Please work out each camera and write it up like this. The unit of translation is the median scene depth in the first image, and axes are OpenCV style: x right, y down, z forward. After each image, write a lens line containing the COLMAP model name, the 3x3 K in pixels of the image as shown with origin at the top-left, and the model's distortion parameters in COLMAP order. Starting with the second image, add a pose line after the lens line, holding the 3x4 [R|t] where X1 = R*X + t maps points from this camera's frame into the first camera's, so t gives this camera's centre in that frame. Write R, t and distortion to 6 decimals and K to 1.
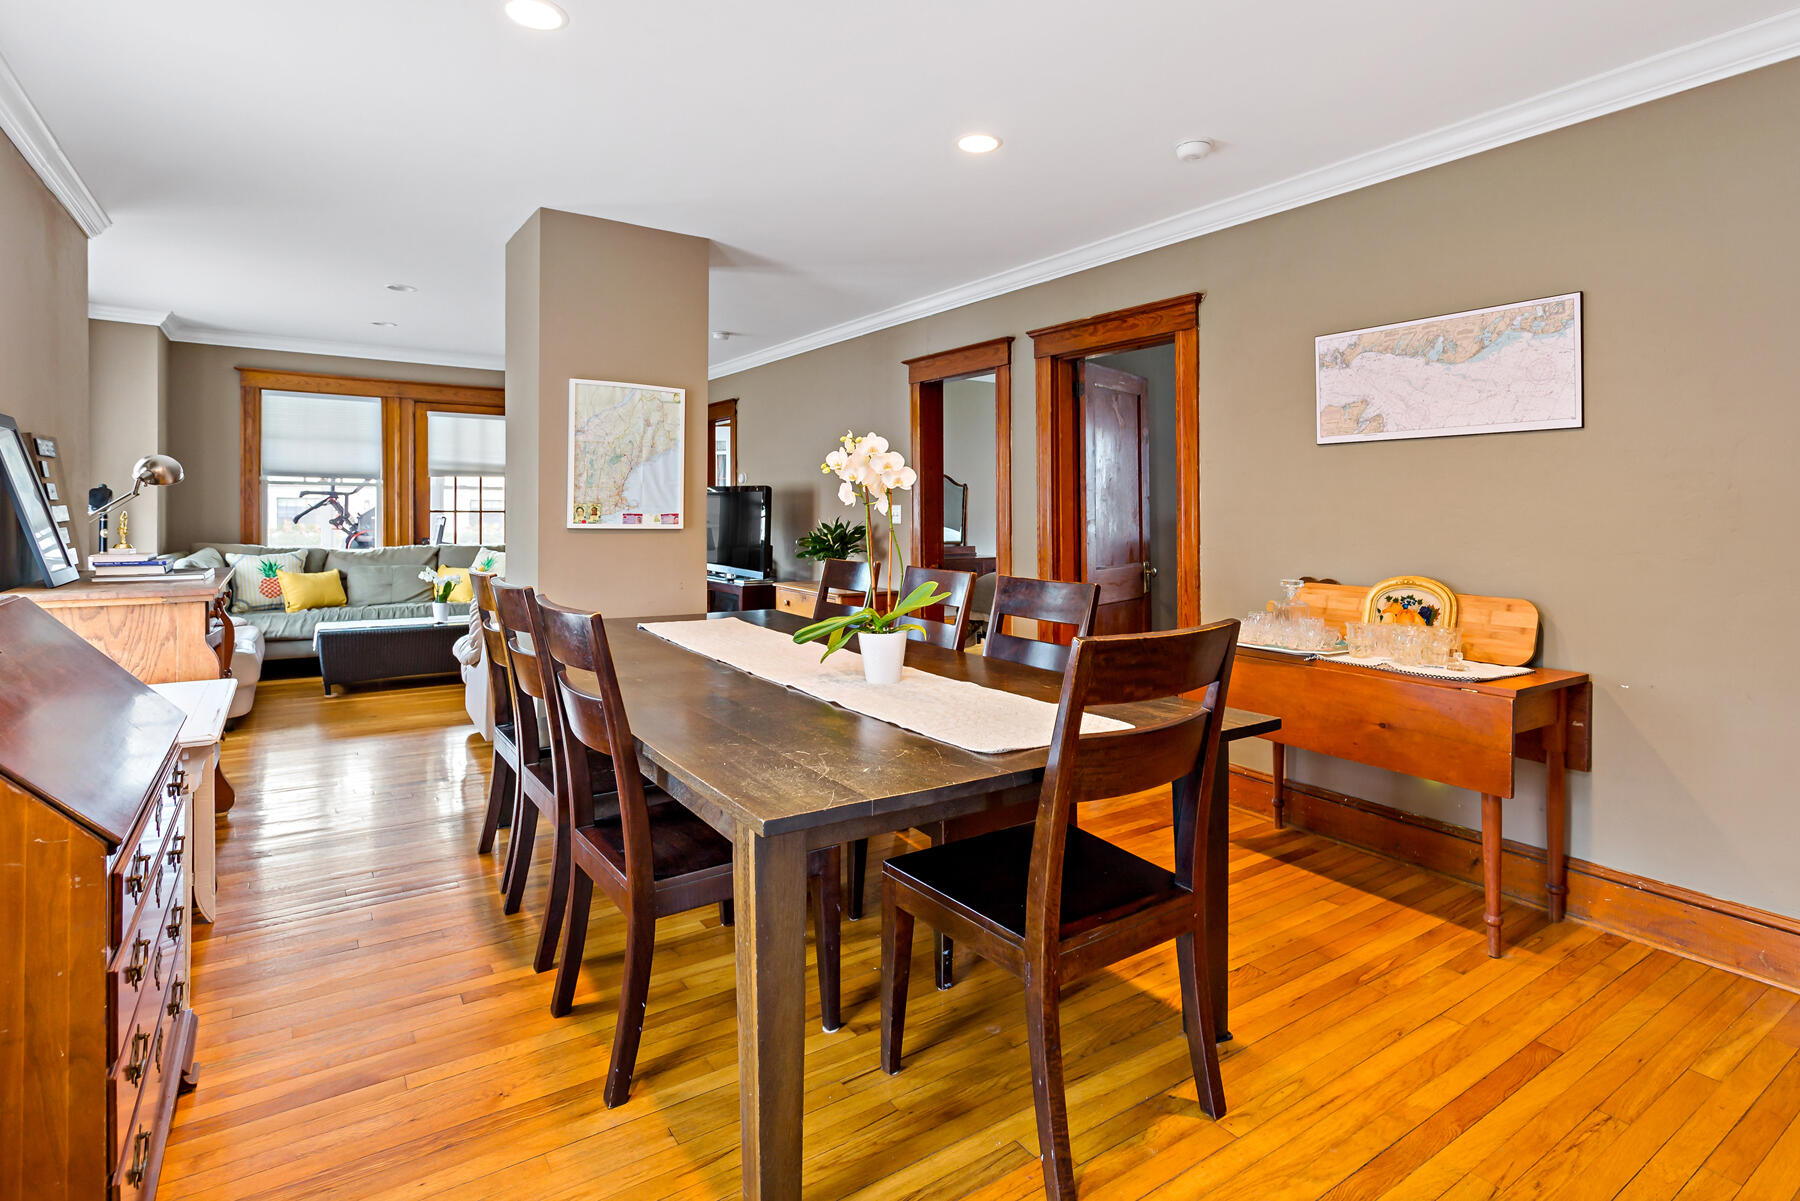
lens RADIAL K [[930.4, 0, 943.4], [0, 930.4, 499.7], [0, 0, 1]] dist [-0.007193, 0.002626]
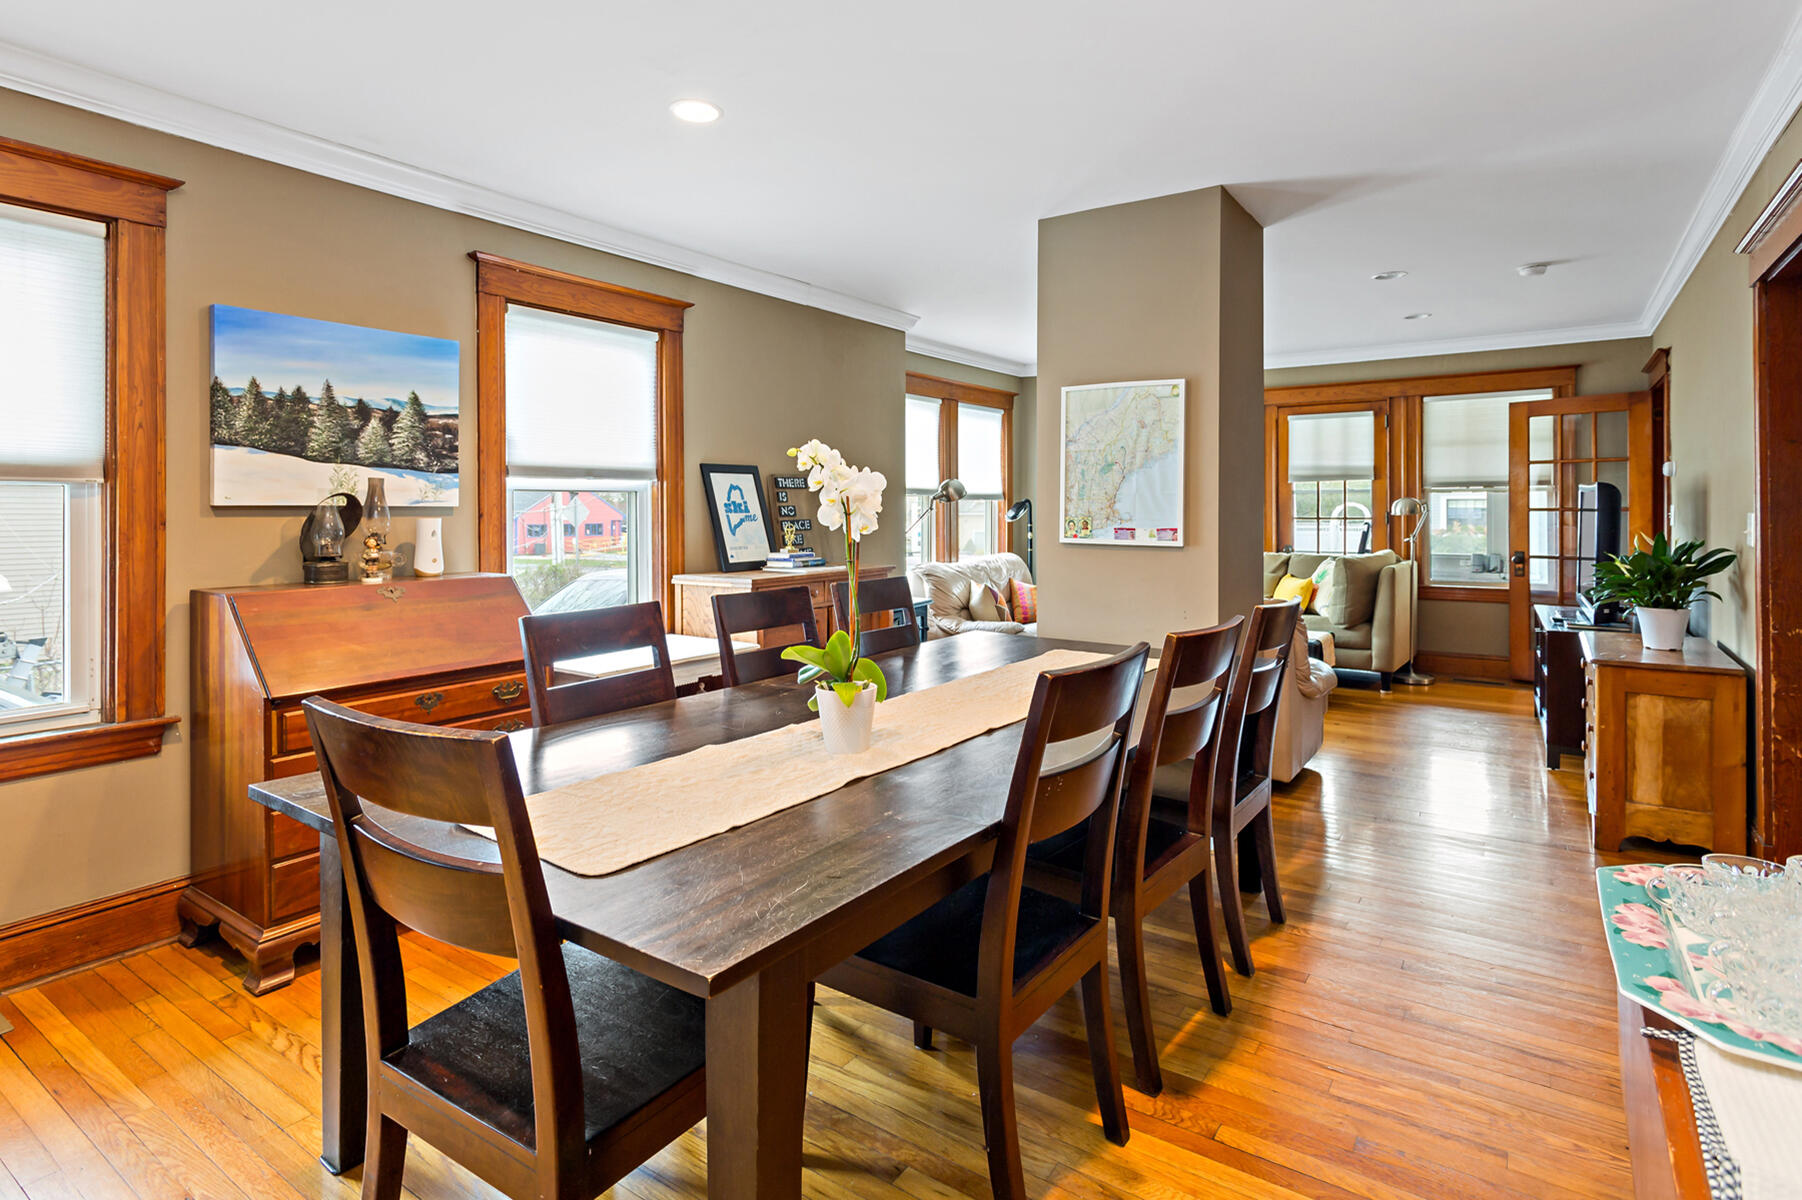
lens RADIAL K [[931.4, 0, 830.6], [0, 931.4, 513.7], [0, 0, 1]] dist [-0.007193, 0.002626]
pose [[0.307759, -0.001695, -0.951463, 0.255874], [0.015817, 0.999869, 0.003335, -0.003693], [0.951333, -0.016076, 0.307746, 0.274233]]
